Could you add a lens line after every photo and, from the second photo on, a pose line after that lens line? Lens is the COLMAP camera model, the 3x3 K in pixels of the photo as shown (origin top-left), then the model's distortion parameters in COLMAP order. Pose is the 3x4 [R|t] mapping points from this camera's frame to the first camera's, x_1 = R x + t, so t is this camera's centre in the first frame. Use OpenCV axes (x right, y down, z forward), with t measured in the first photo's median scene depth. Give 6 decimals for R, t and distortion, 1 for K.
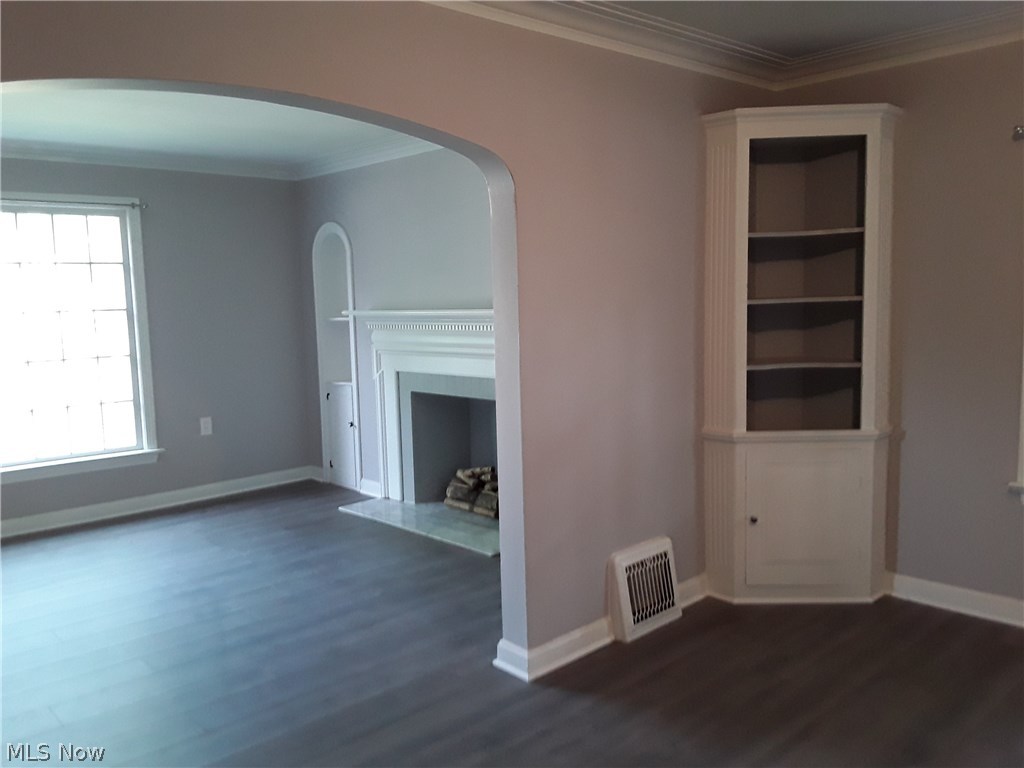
lens RADIAL K [[818.4, 0, 482.4], [0, 818.4, 386.3], [0, 0, 1]] dist [0.128329, -0.208986]
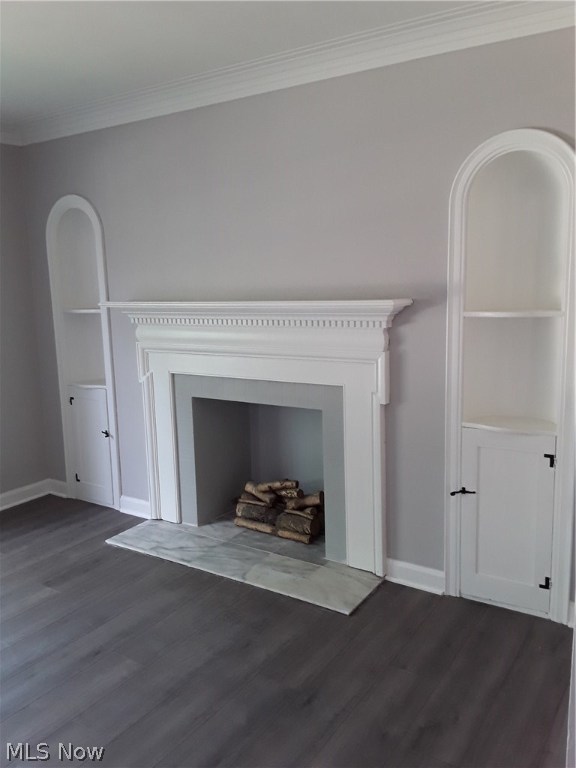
lens RADIAL K [[613.8, 0, 285.2], [0, 613.8, 375.2], [0, 0, 1]] dist [0.128329, -0.208986]
pose [[0.966320, -0.037011, 0.254669, -0.150868], [0.027422, 0.998779, 0.041103, -0.038923], [-0.255879, -0.032735, 0.966154, 0.346796]]
